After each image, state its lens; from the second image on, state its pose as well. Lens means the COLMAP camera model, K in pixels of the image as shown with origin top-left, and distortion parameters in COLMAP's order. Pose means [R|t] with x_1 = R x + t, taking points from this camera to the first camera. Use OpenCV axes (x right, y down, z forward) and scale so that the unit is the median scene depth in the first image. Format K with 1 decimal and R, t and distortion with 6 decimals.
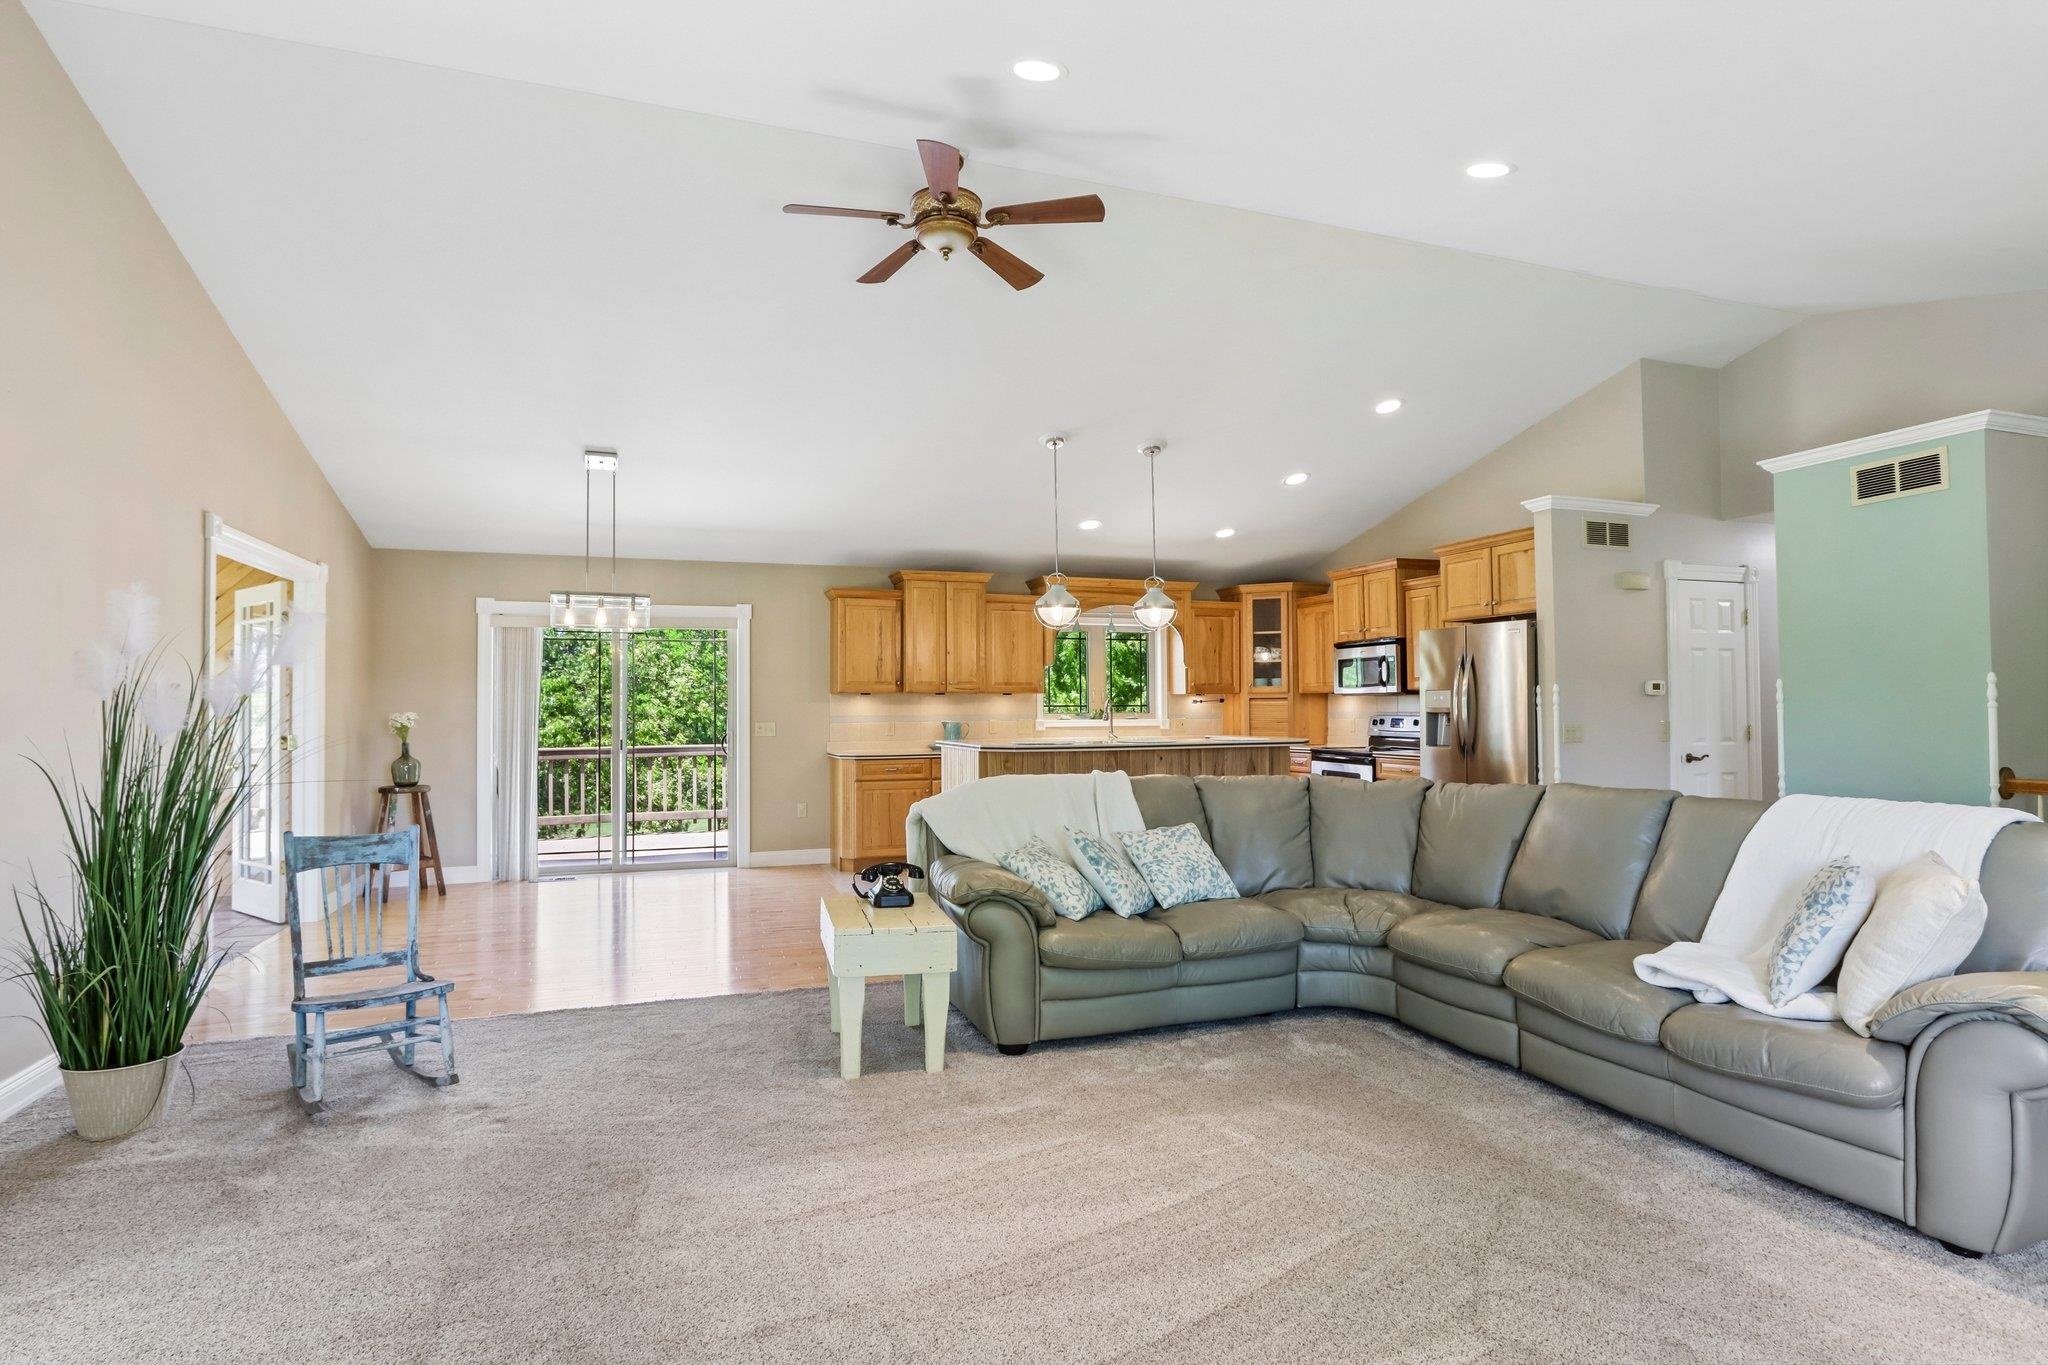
lens RADIAL K [[1036.8, 0, 980.0], [0, 1036.8, 685.8], [0, 0, 1]] dist [-0.026227, 0.004920]
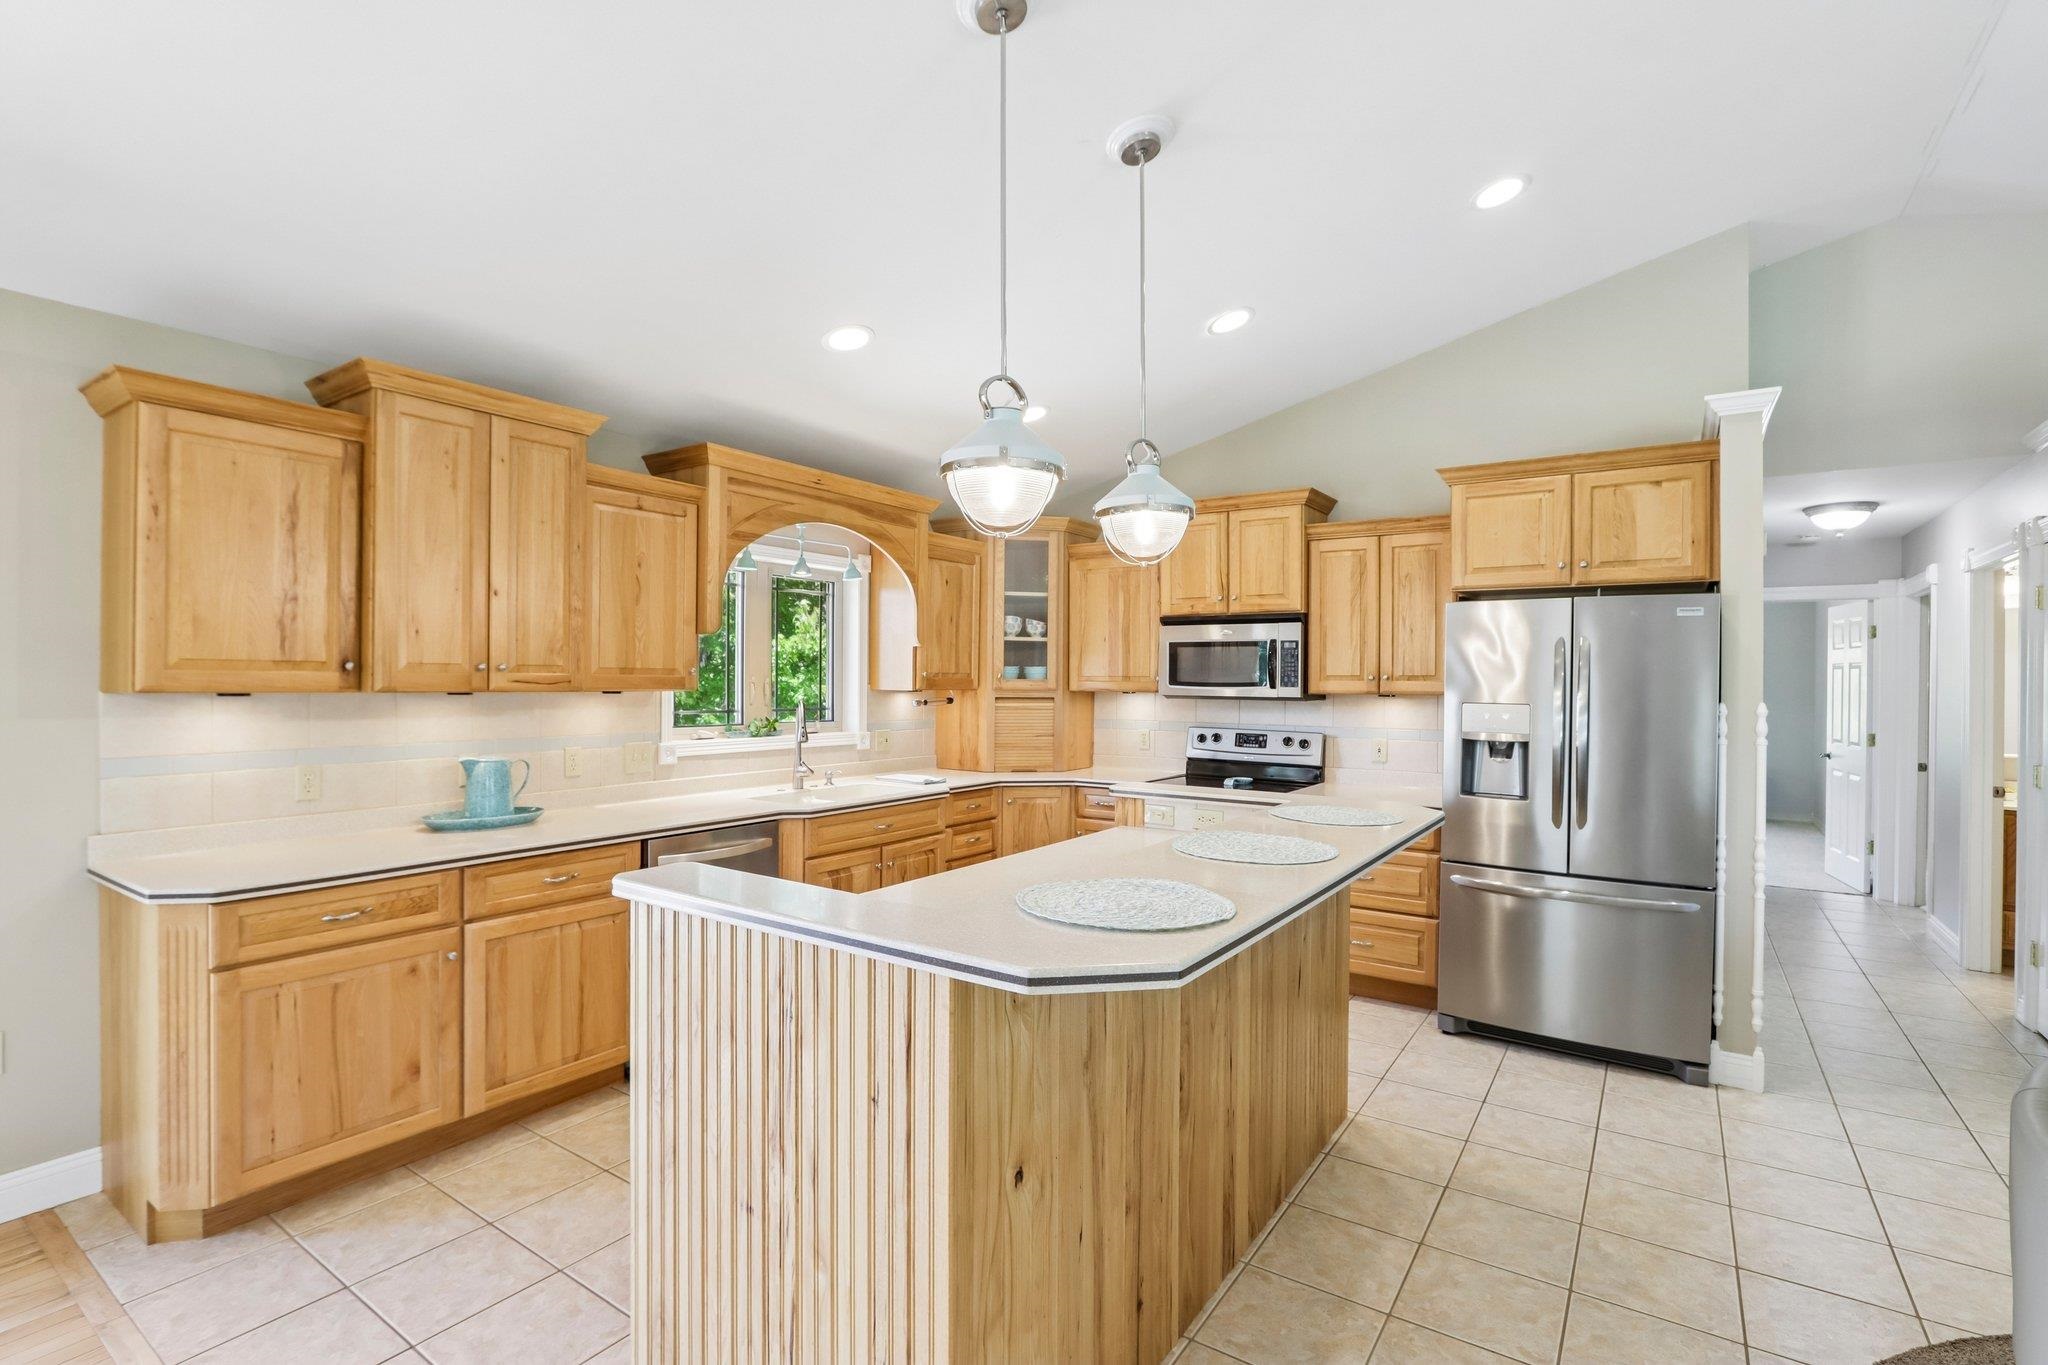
lens RADIAL K [[968.0, 0, 999.4], [0, 968.0, 682.4], [0, 0, 1]] dist [-0.019568, 0.004283]
pose [[0.800900, 0.009206, 0.598727, -0.171386], [-0.025903, 0.999479, 0.019281, -0.016183], [-0.598237, -0.030951, 0.800721, 1.025605]]
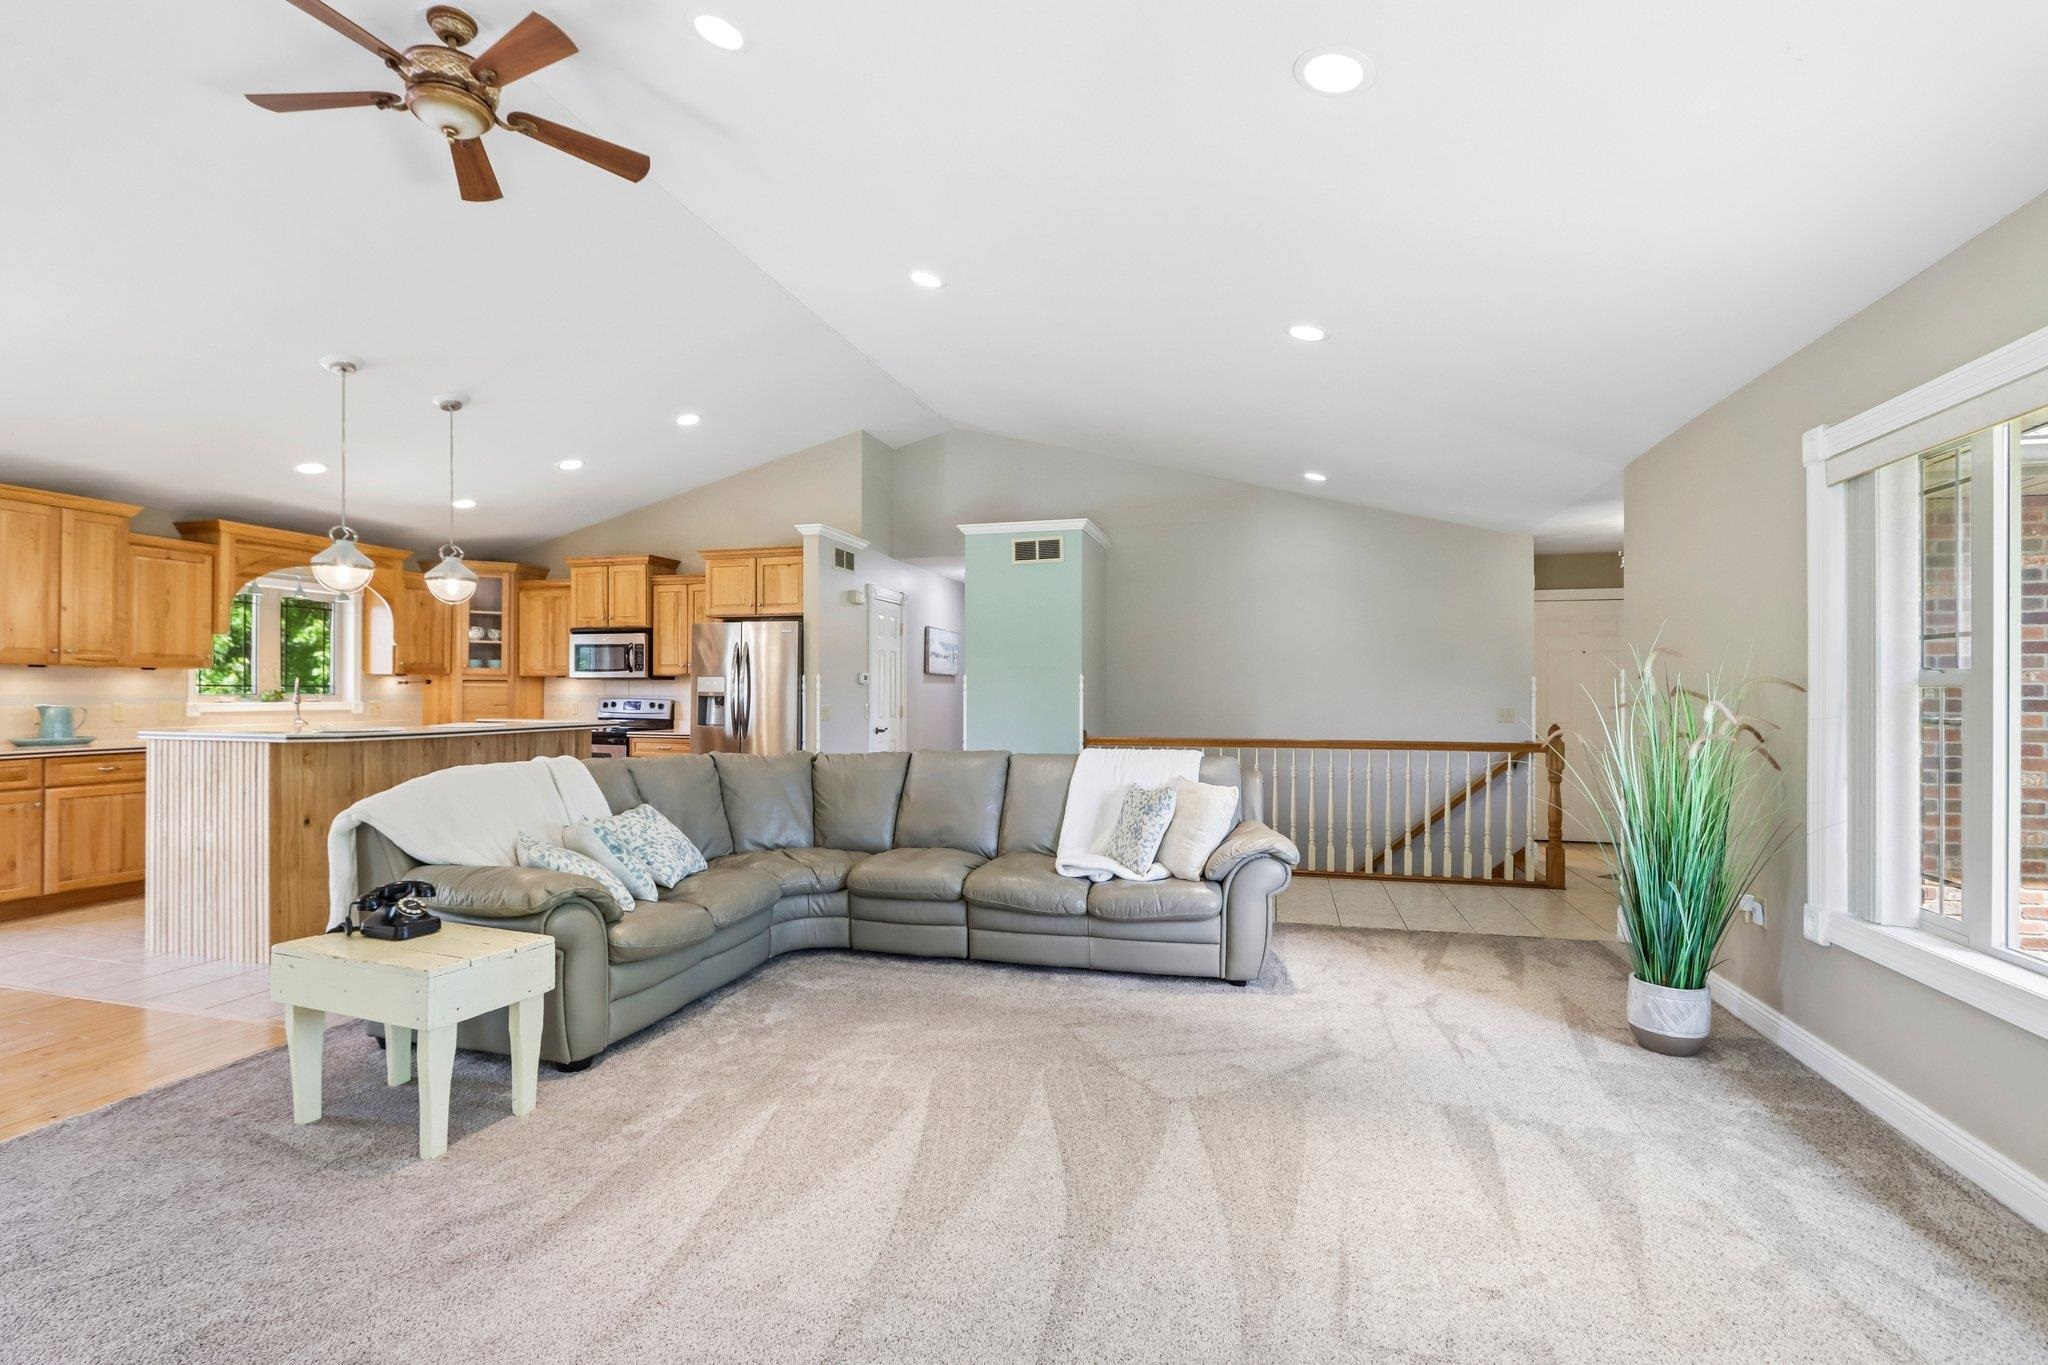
lens RADIAL K [[968.0, 0, 1013.2], [0, 968.0, 684.7], [0, 0, 1]] dist [-0.019568, 0.004283]
pose [[0.560066, 0.014309, 0.828325, -0.362890], [-0.025428, 0.999677, -0.000075, 0.006778], [-0.828058, -0.021021, 0.560248, 0.171965]]
